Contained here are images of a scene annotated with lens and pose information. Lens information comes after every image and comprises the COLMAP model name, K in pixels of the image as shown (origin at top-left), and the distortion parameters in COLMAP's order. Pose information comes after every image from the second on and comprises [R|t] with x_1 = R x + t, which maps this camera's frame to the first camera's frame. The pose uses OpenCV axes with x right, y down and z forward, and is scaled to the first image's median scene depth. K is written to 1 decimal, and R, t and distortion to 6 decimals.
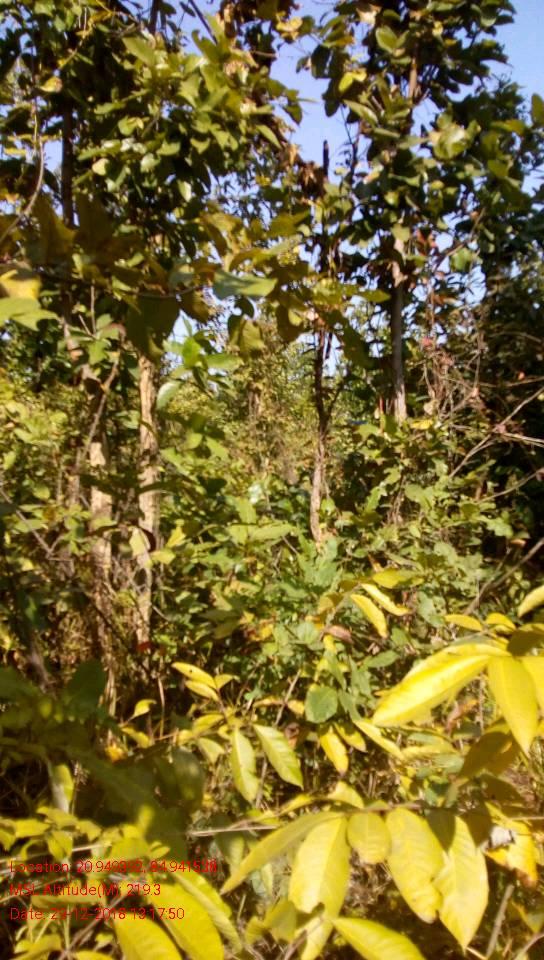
lens RADIAL K [[860.9, 0, 271.7], [0, 860.9, 484.2], [0, 0, 1]] dist [0.002147, 0.002307]
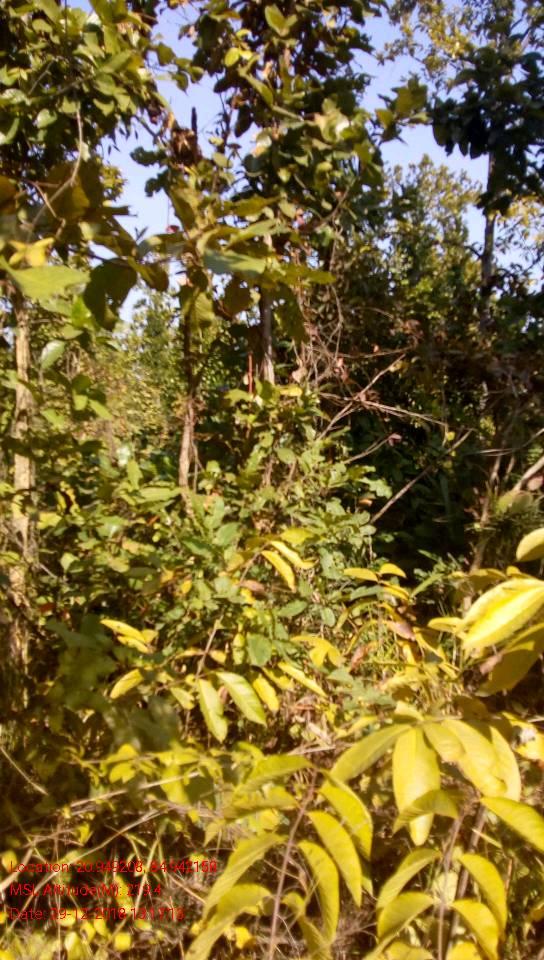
lens RADIAL K [[861.6, 0, 272.0], [0, 861.6, 480.0], [0, 0, 1]] dist [0.048897, -0.146599]
pose [[0.970701, -0.000148, 0.240290, -0.106564], [-0.009299, 0.999228, 0.038182, -0.000838], [-0.240110, -0.039298, 0.969950, -0.029431]]
